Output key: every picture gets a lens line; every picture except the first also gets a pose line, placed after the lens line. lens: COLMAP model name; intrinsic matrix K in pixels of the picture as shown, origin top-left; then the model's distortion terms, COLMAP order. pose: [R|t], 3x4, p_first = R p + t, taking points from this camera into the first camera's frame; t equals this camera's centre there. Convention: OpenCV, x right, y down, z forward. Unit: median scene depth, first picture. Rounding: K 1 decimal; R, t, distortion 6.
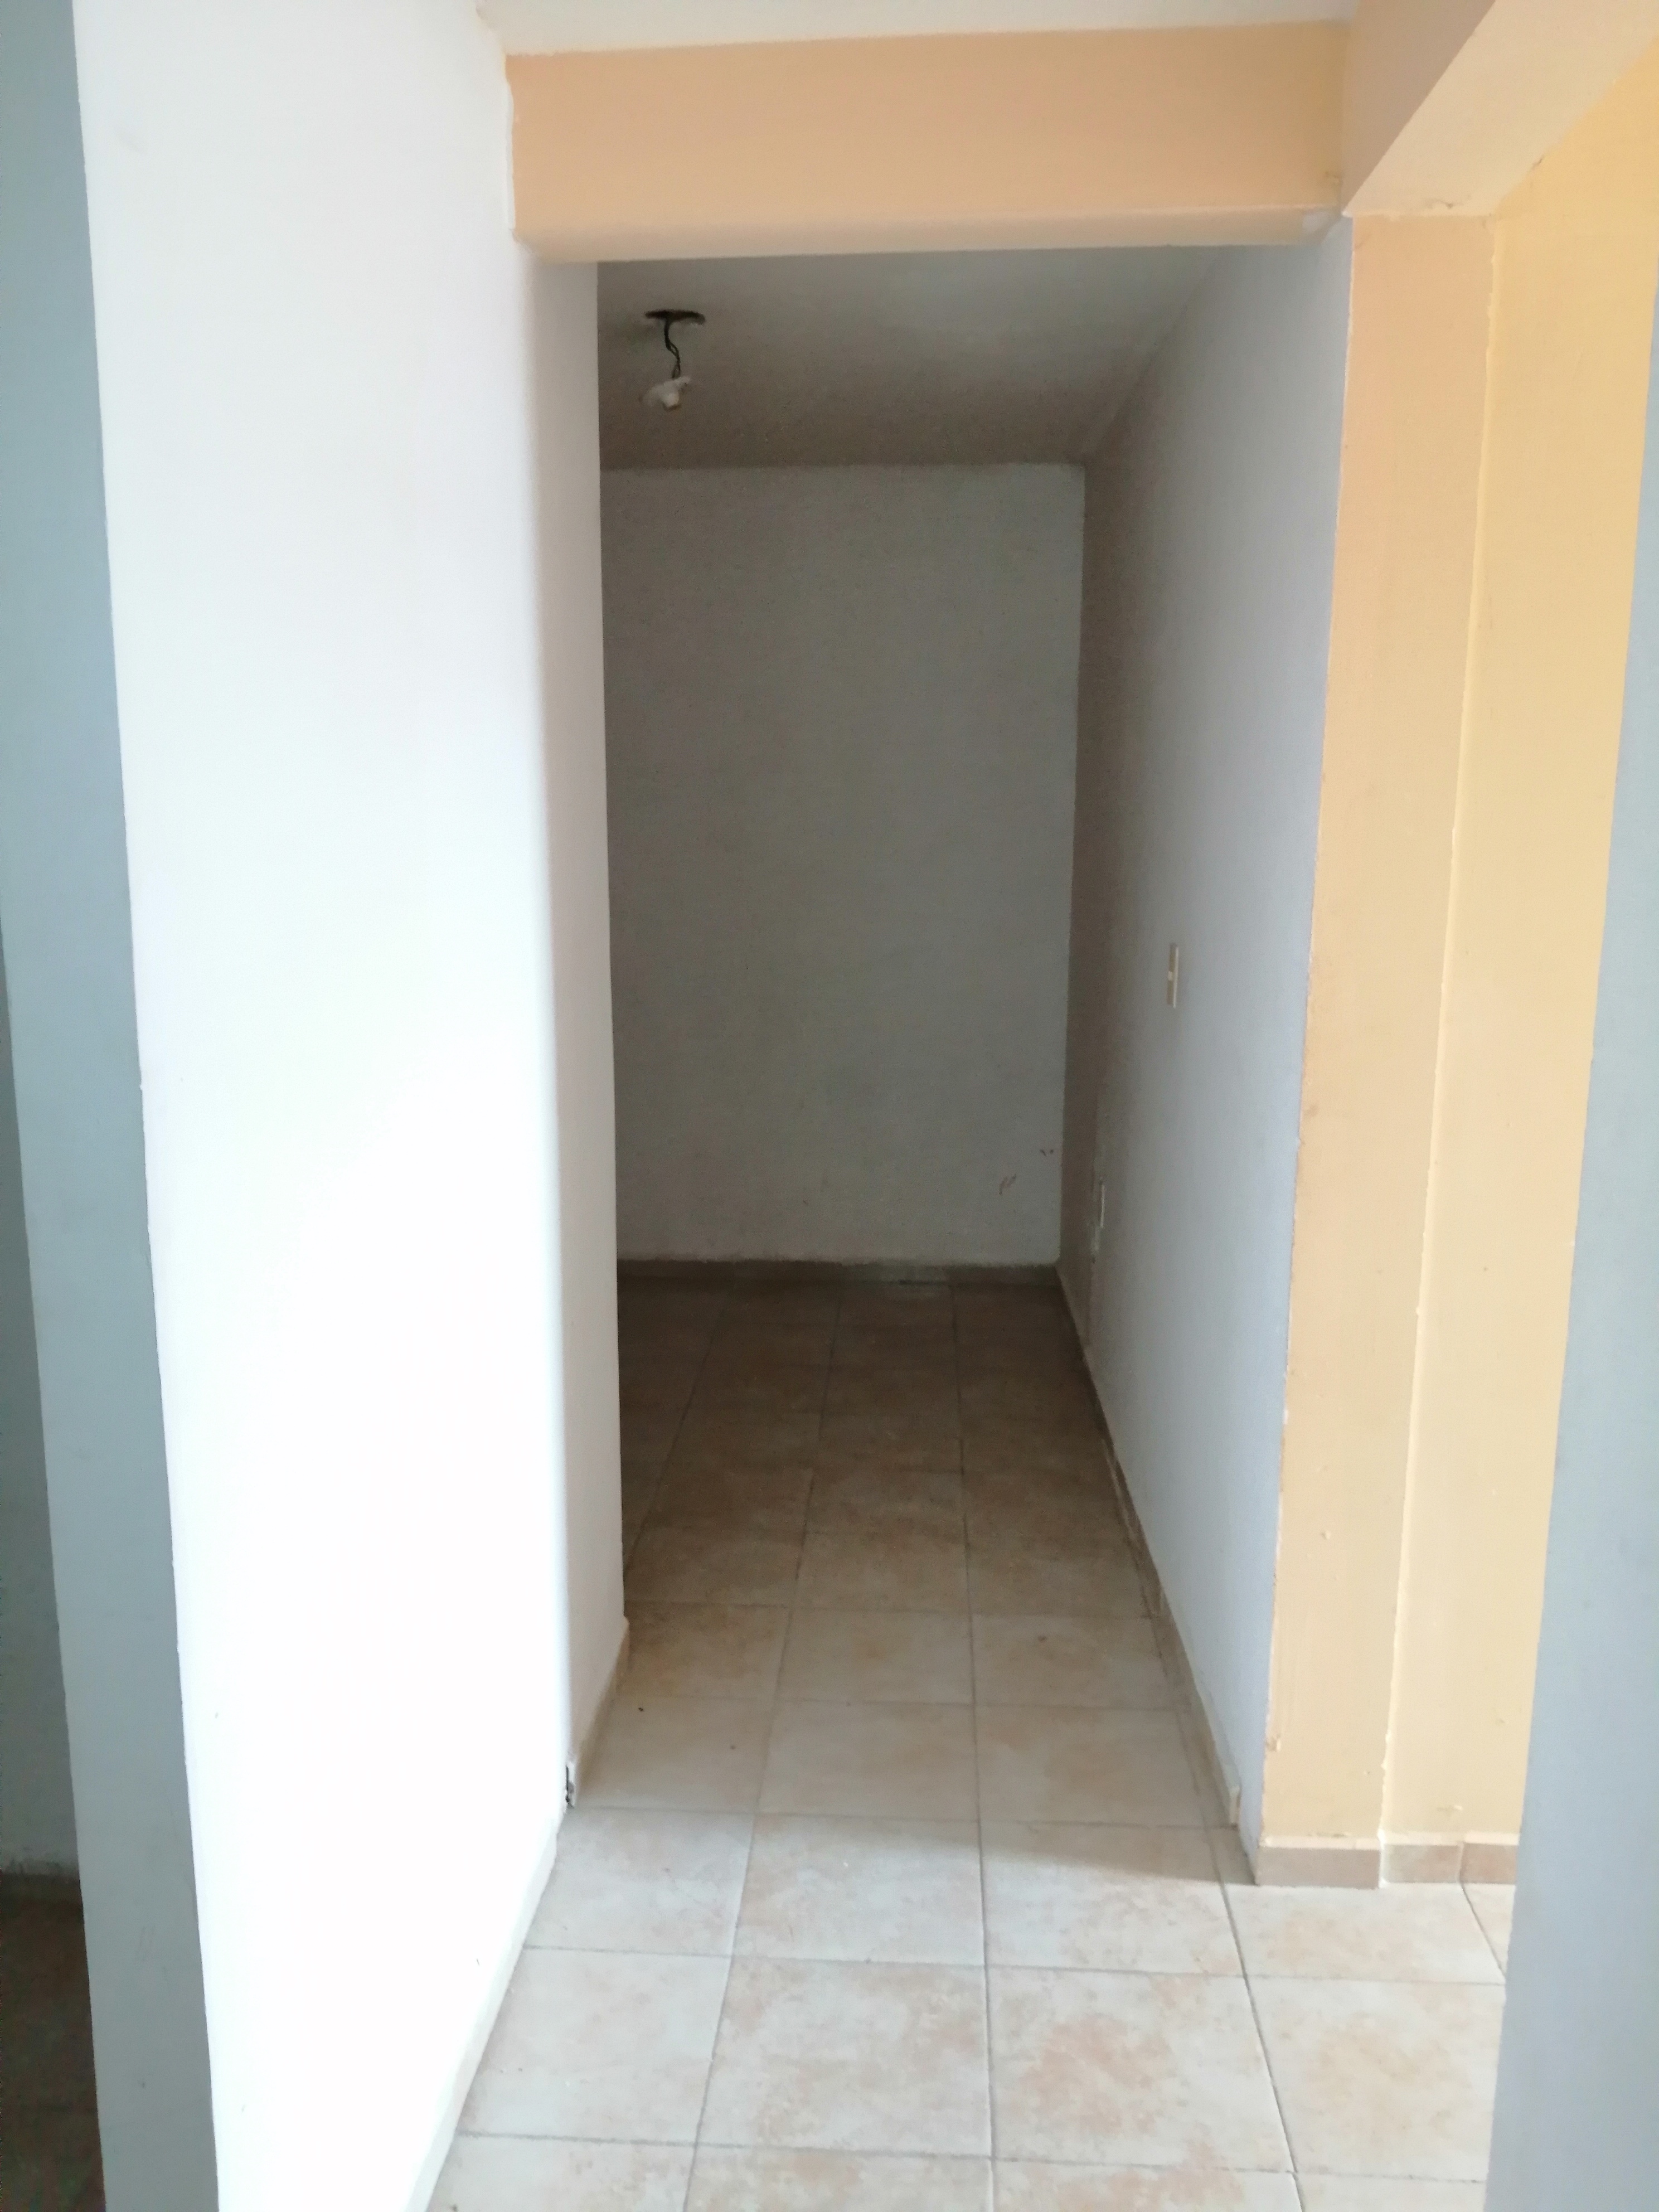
lens RADIAL K [[1758.7, 0, 797.3], [0, 1758.7, 1095.8], [0, 0, 1]] dist [0.021683, -0.075672]
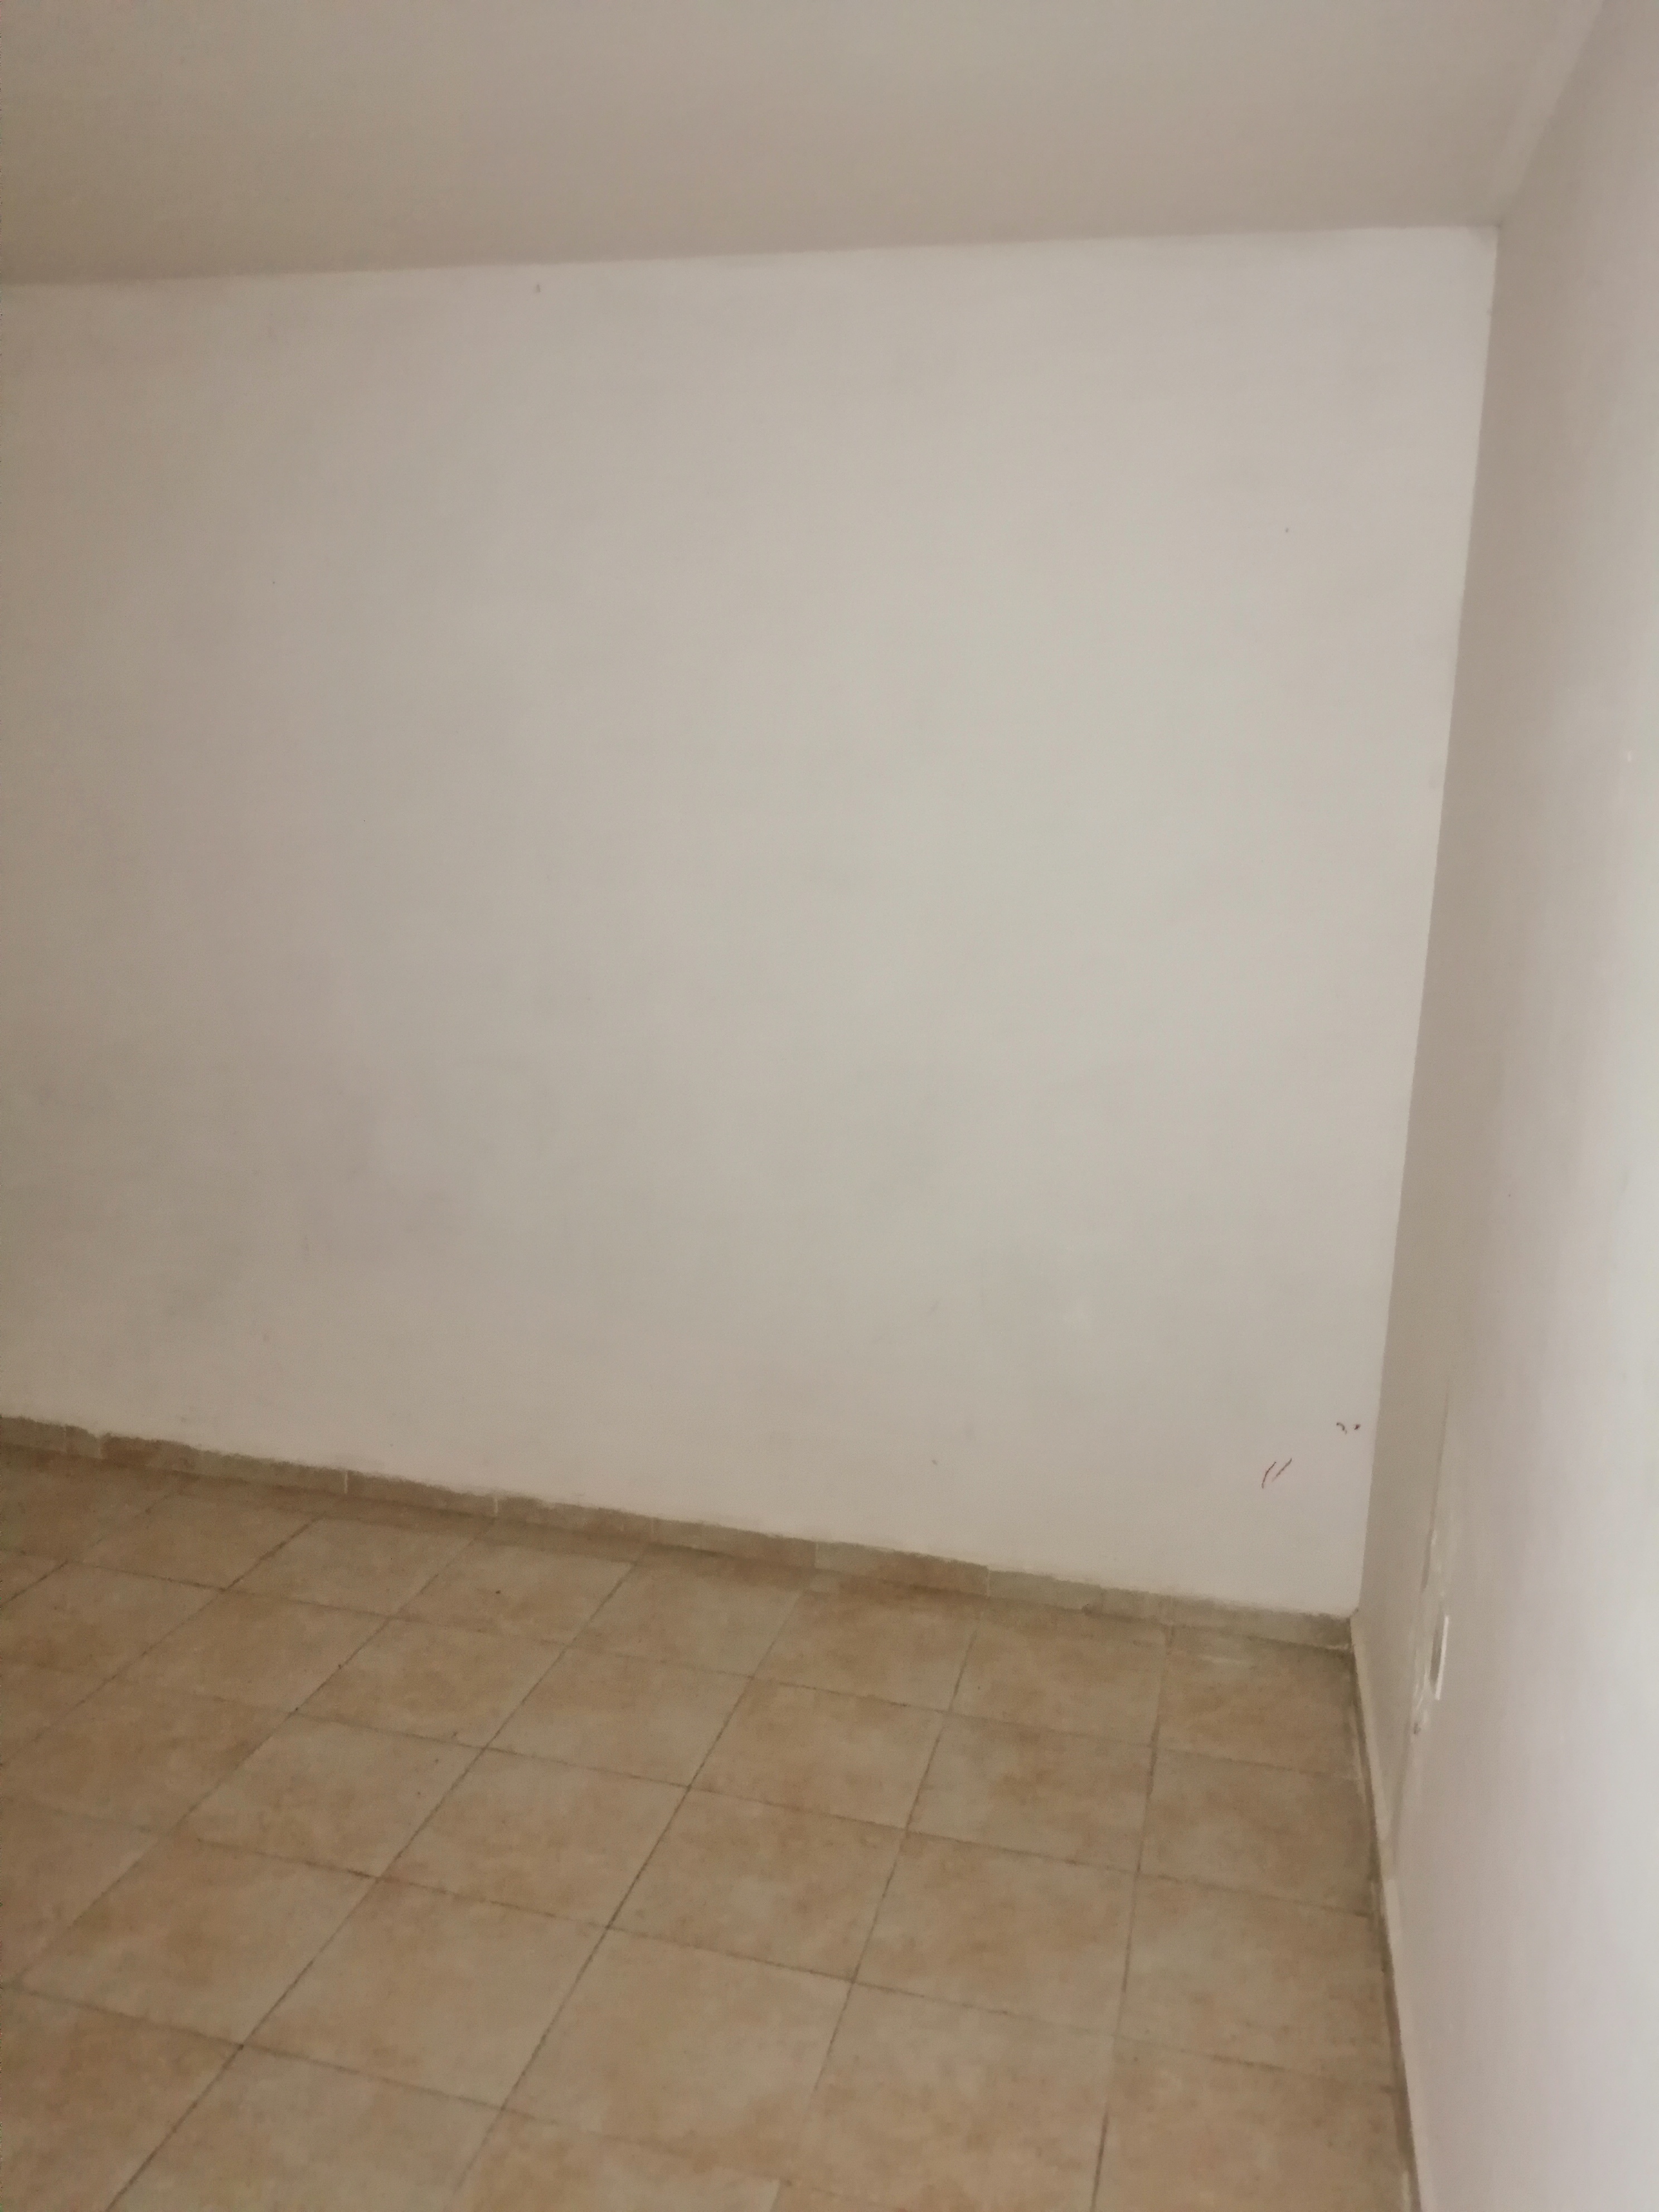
lens RADIAL K [[1758.7, 0, 797.3], [0, 1758.7, 1095.8], [0, 0, 1]] dist [0.021683, -0.075672]
pose [[0.980899, 0.067524, -0.182420, 0.062625], [-0.067996, 0.997679, 0.003672, -0.069128], [0.182245, 0.008802, 0.983214, 0.397493]]
